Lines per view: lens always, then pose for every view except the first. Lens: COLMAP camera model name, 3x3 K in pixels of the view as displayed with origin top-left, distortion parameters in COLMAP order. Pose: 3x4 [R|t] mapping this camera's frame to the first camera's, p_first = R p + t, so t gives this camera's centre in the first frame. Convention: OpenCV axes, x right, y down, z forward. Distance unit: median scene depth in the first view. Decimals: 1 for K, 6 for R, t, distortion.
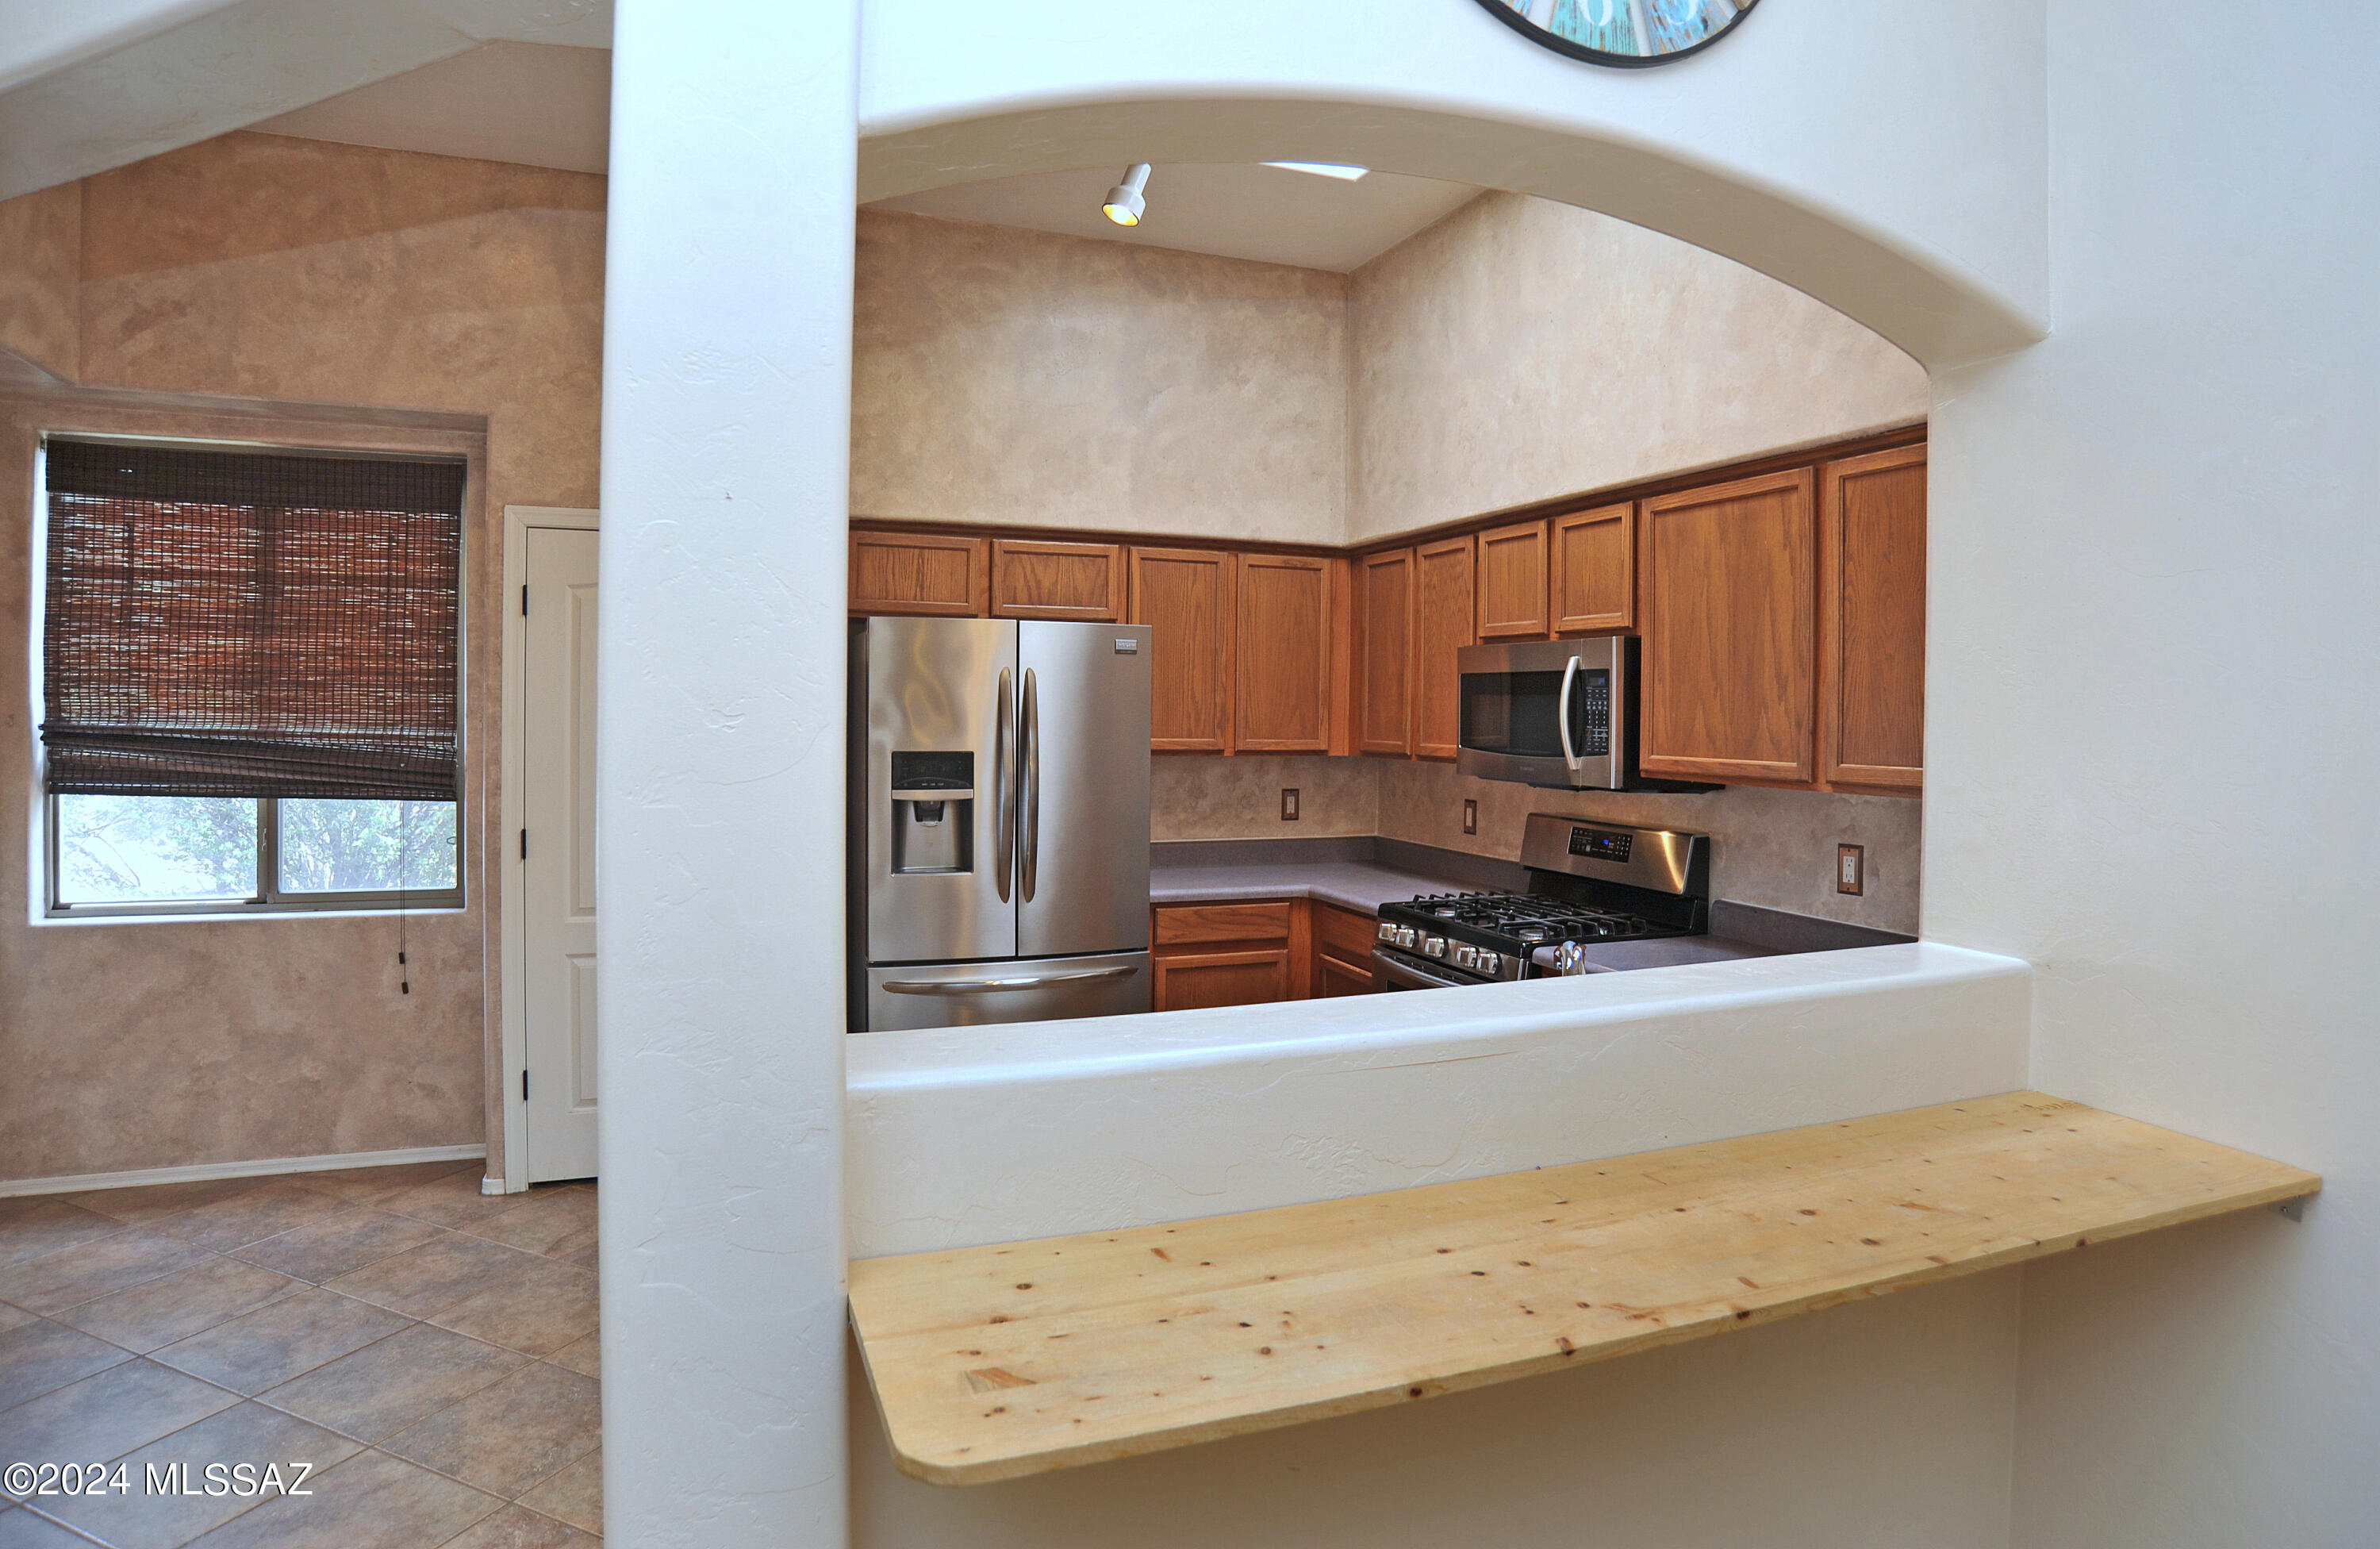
lens RADIAL K [[1344.0, 0, 1176.8], [0, 1344.0, 732.4], [0, 0, 1]] dist [-0.096431, 0.047562]
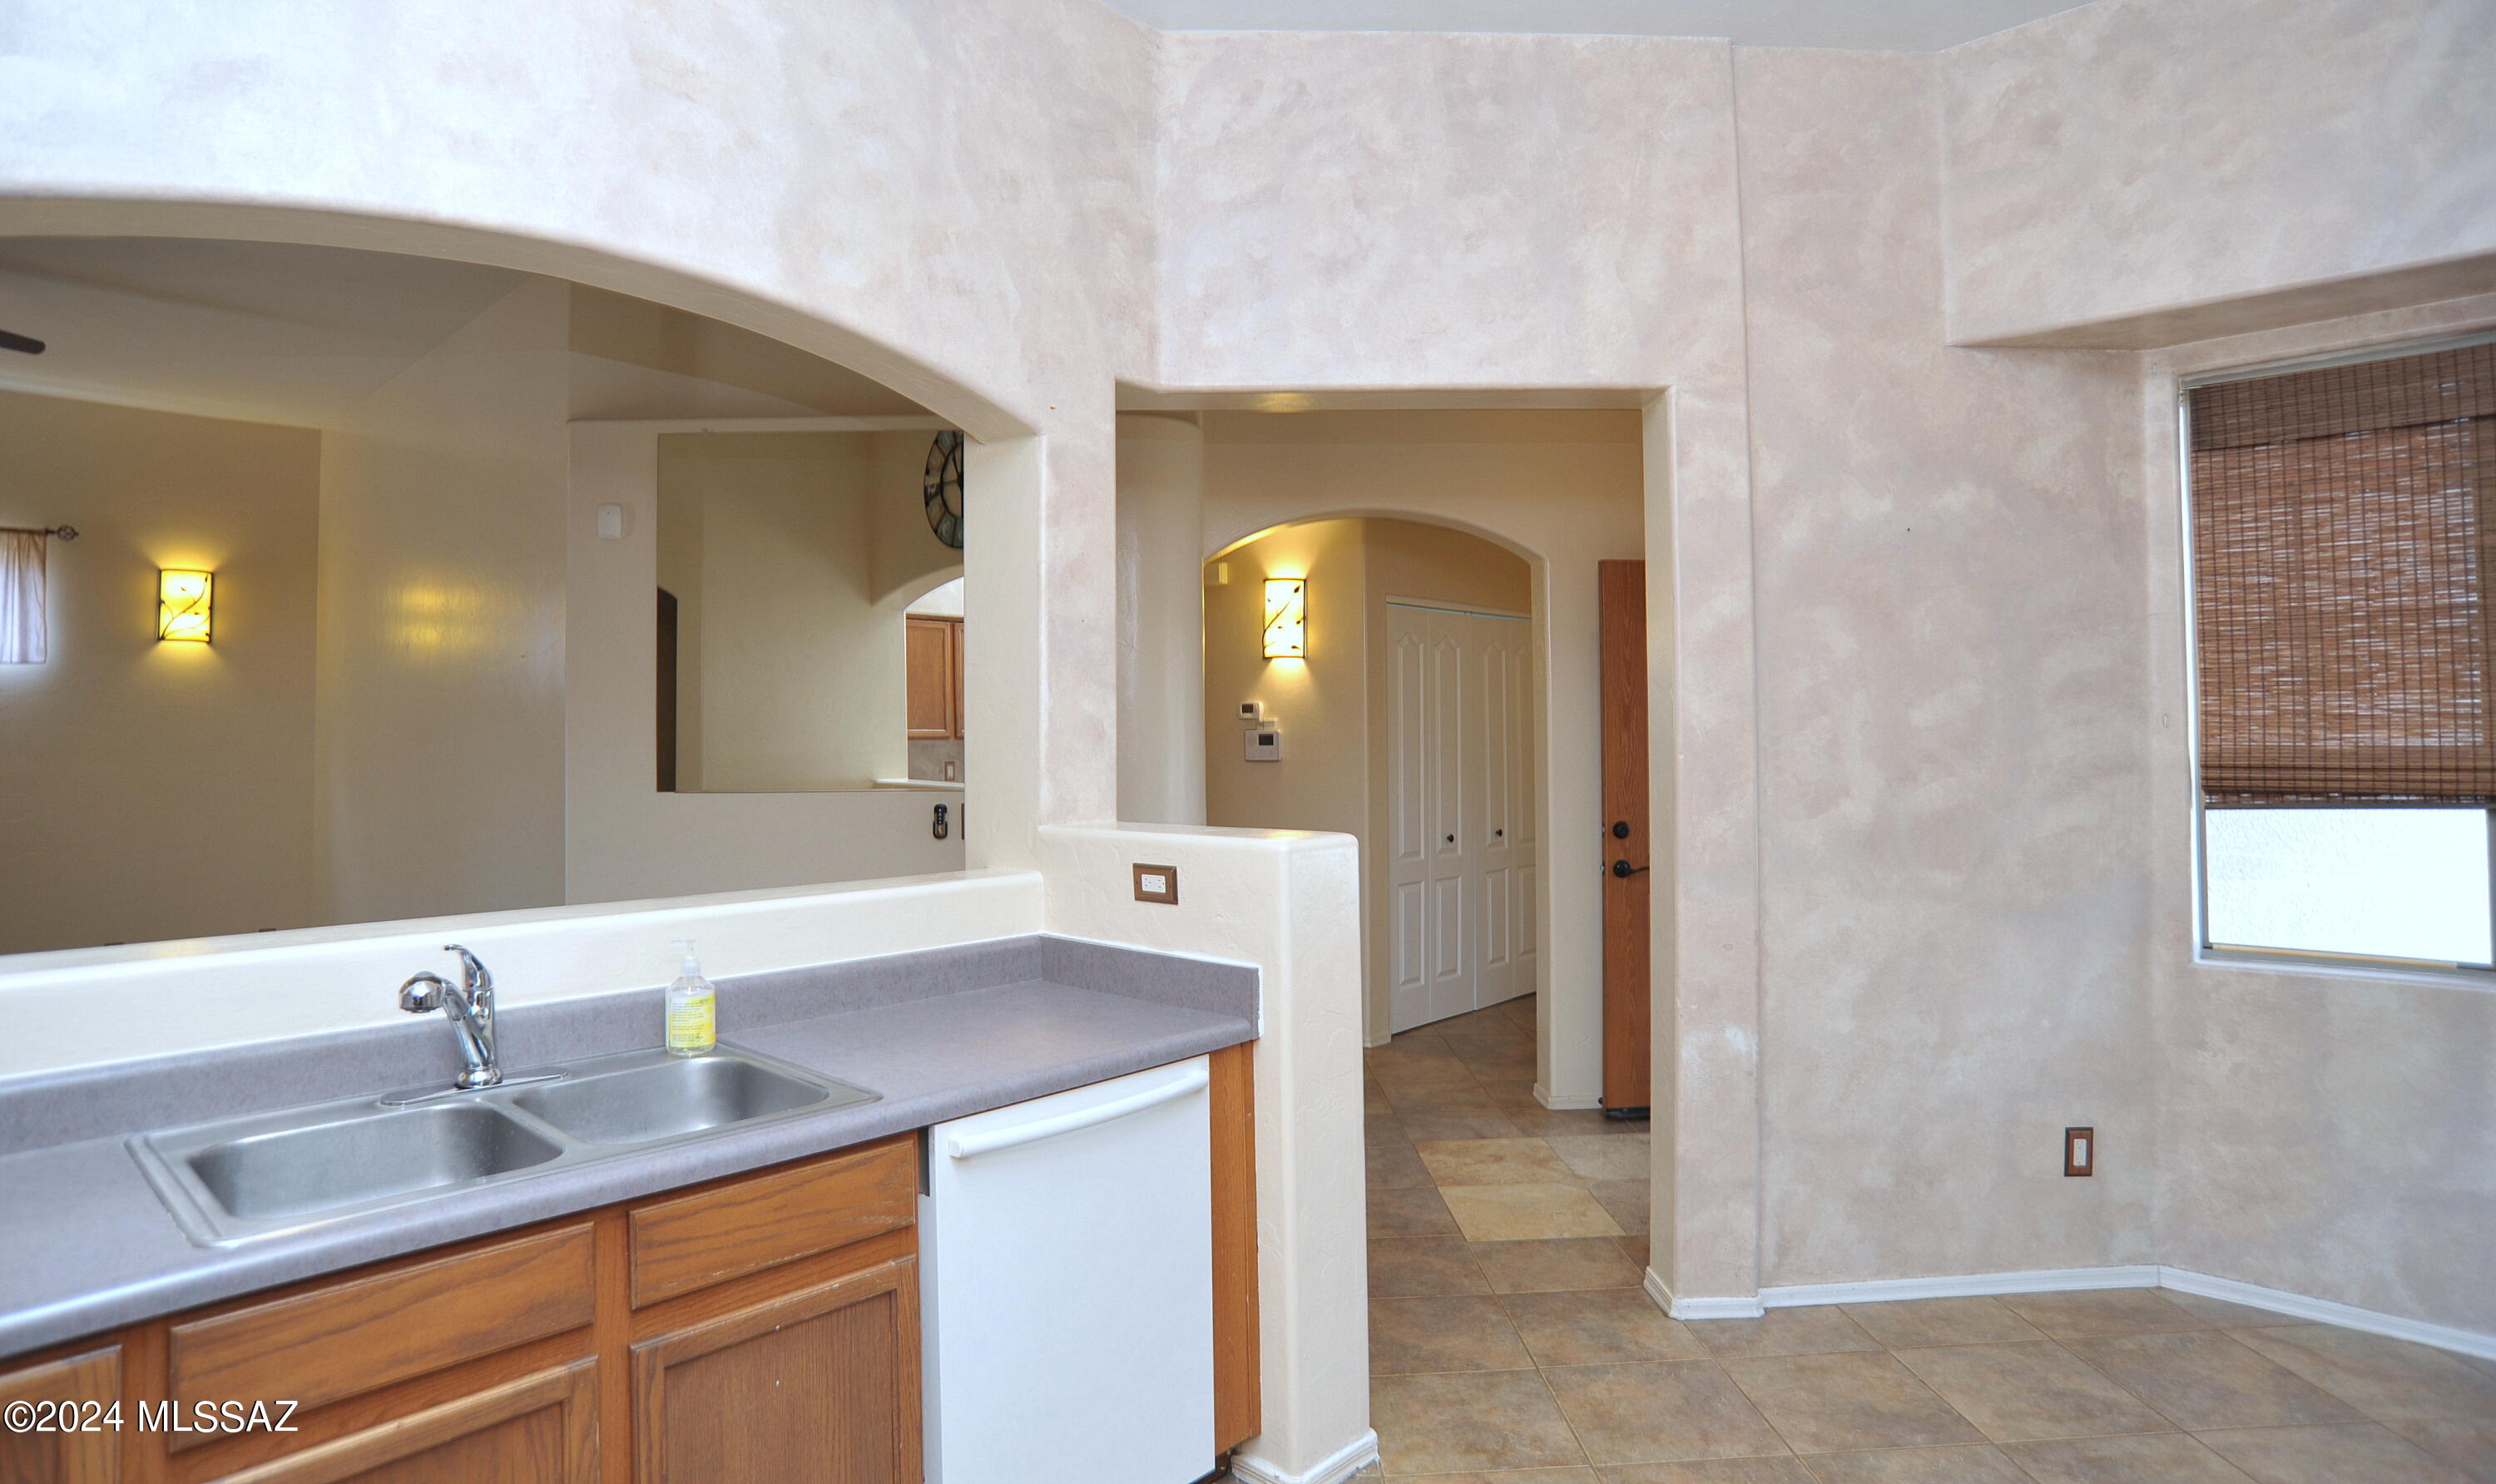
lens RADIAL K [[1340.7, 0, 1256.3], [0, 1340.7, 698.3], [0, 0, 1]] dist [-0.089352, 0.044329]
pose [[-0.896251, -0.013783, -0.443333, 0.115782], [-0.009450, 0.999884, -0.011982, 0.000834], [0.443447, -0.006550, -0.896277, 1.116530]]
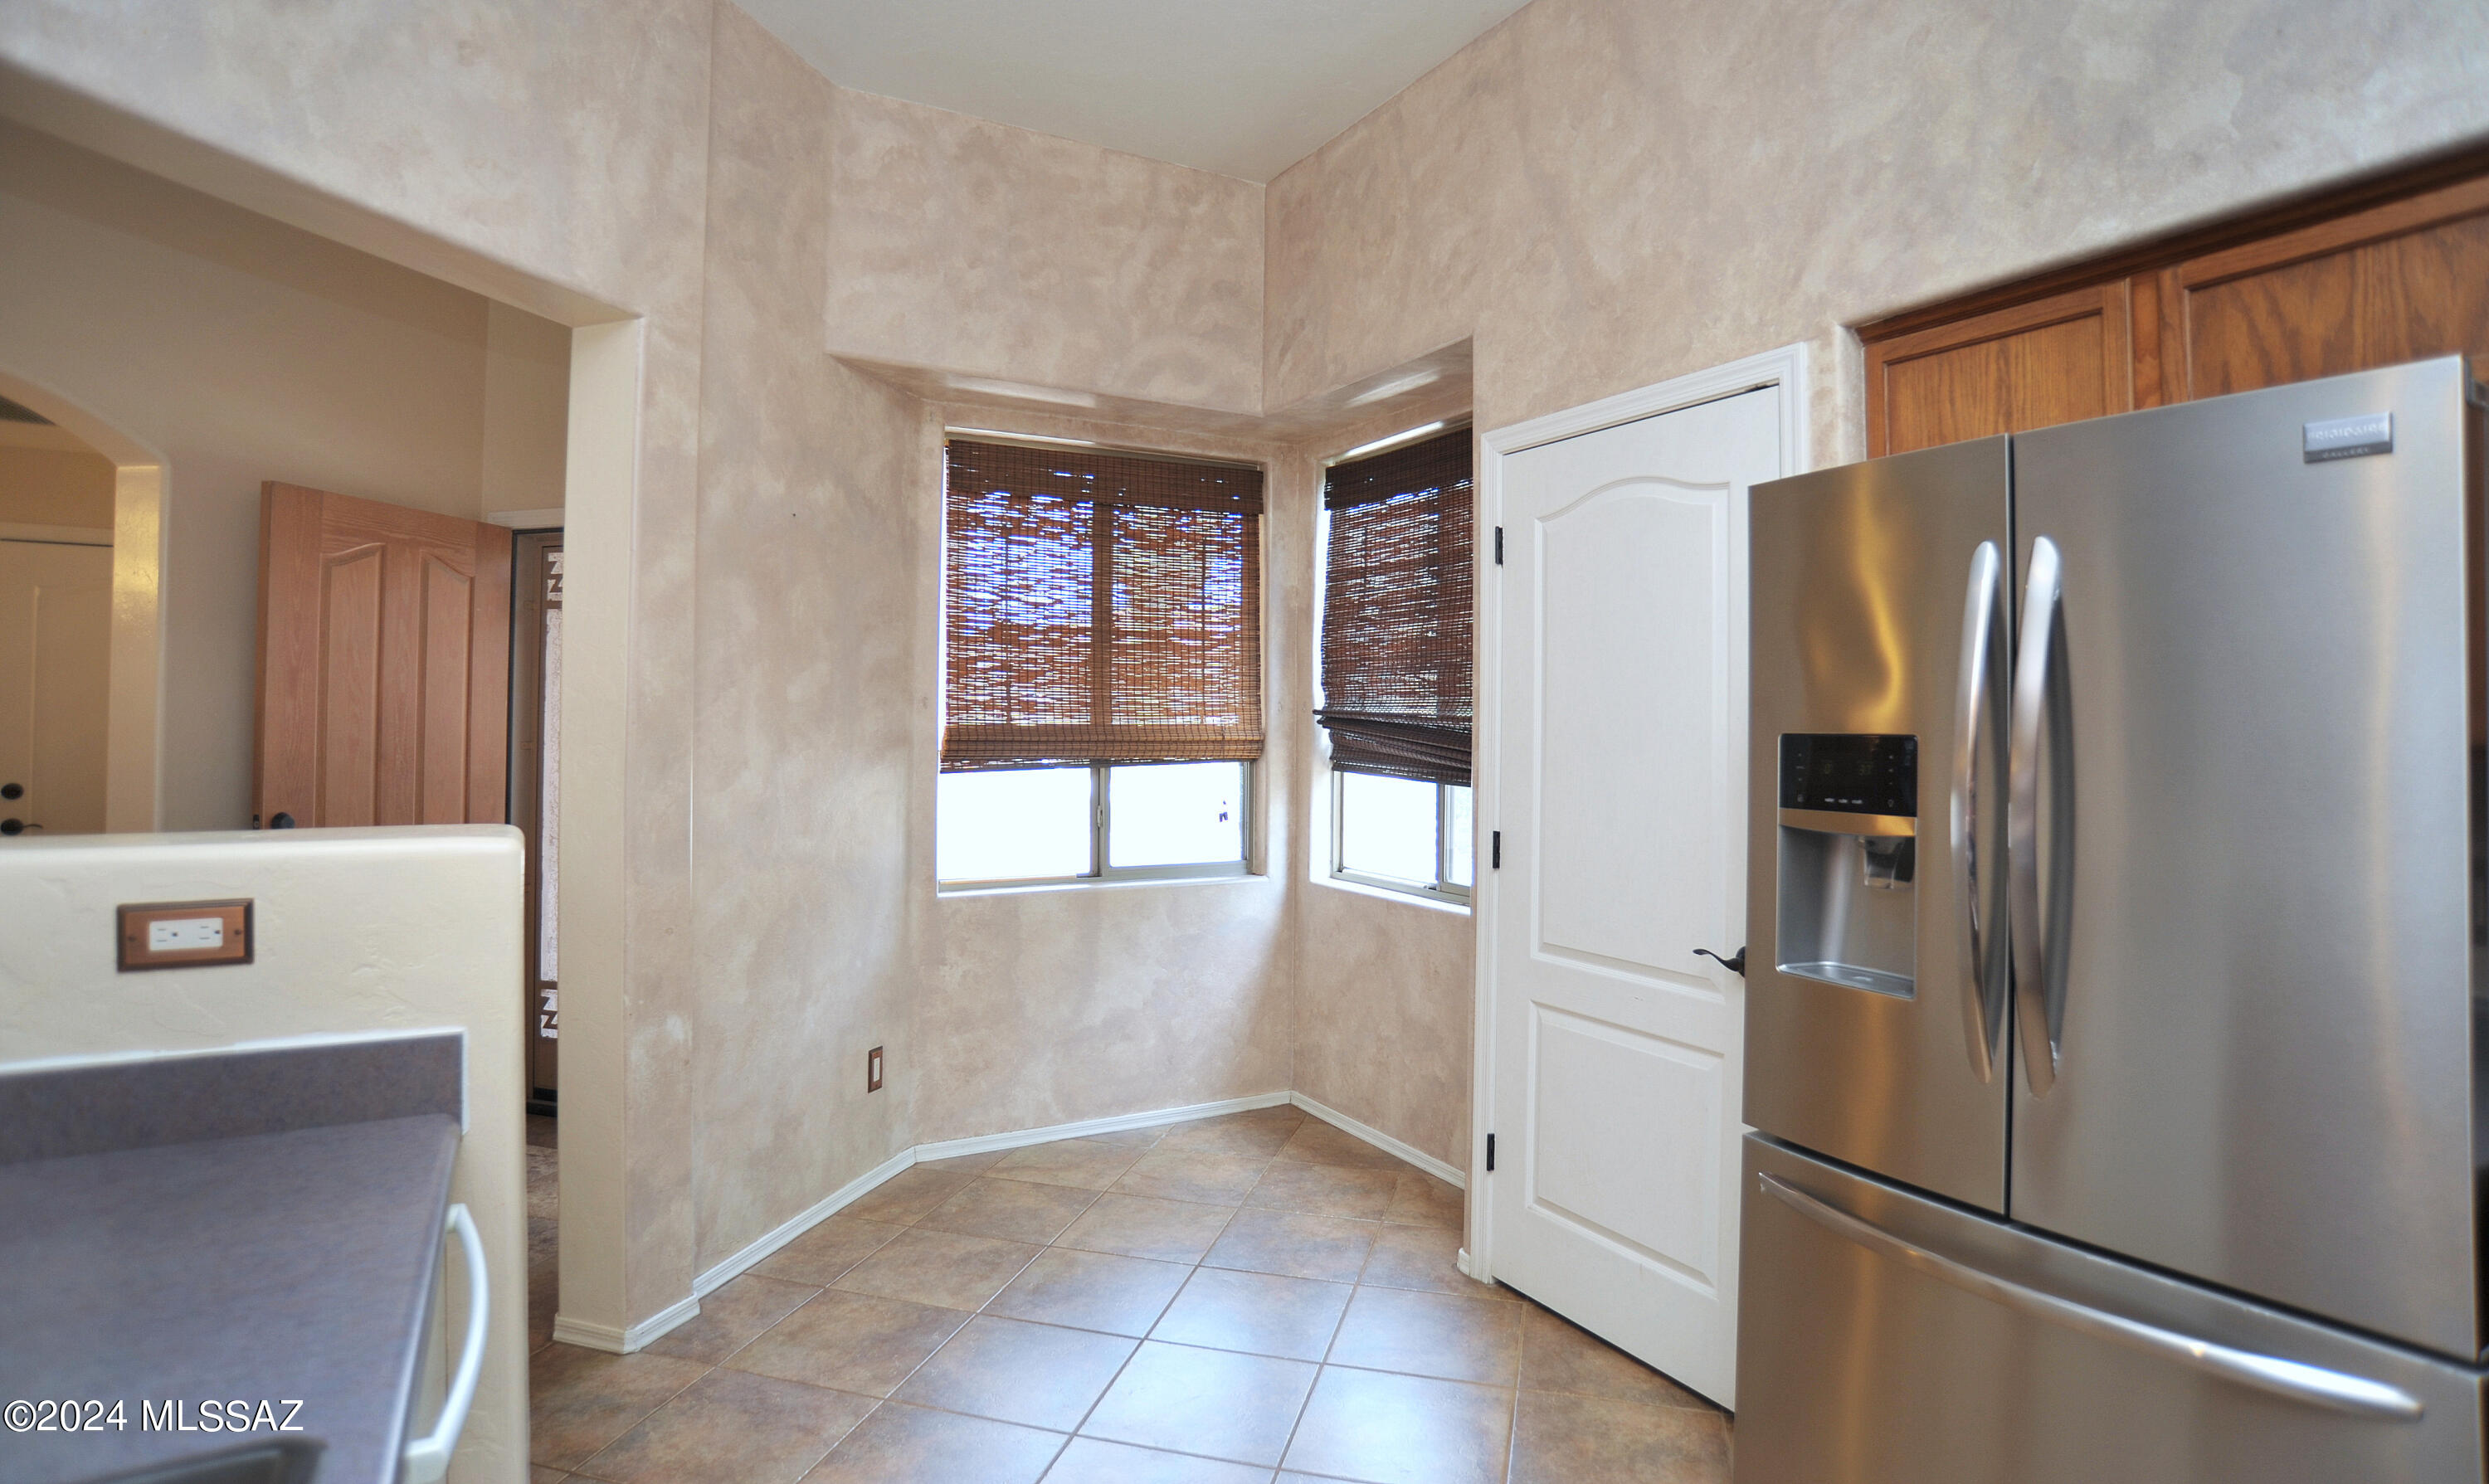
lens RADIAL K [[1284.4, 0, 1233.0], [0, 1284.4, 695.3], [0, 0, 1]] dist [-0.101635, 0.054890]
pose [[0.136913, -0.030547, -0.990112, 0.253388], [-0.026065, 0.999067, -0.034428, 0.022172], [0.990240, 0.030521, 0.135989, 0.736462]]
